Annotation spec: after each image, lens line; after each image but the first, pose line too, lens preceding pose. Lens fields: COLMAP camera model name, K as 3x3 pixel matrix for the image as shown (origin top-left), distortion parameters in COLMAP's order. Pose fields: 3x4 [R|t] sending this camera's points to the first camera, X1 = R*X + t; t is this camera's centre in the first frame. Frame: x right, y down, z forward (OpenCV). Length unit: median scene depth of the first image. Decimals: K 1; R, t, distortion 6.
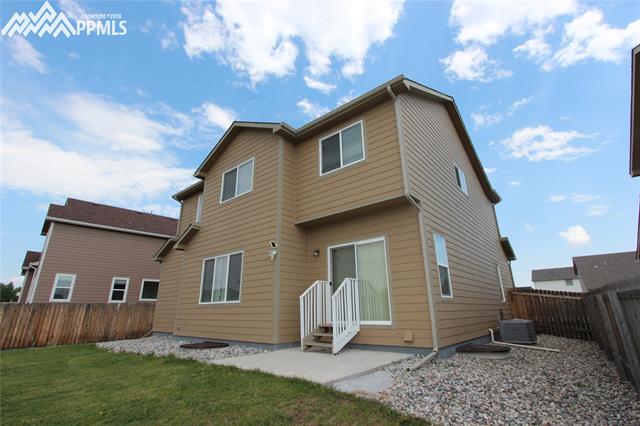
lens RADIAL K [[297.0, 0, 317.4], [0, 297.0, 210.8], [0, 0, 1]] dist [-0.020678, 0.000185]
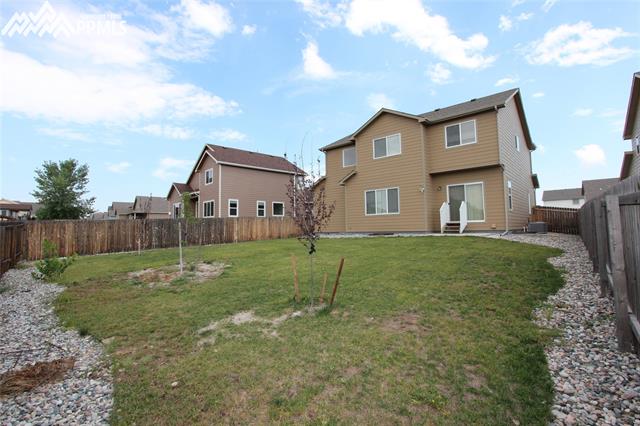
lens RADIAL K [[297.0, 0, 317.4], [0, 297.0, 210.8], [0, 0, 1]] dist [-0.020678, 0.000185]
pose [[0.999500, -0.006539, -0.030919, -0.626214], [0.014462, 0.964549, 0.263507, -0.199849], [0.028100, -0.263823, 0.964162, -0.774619]]
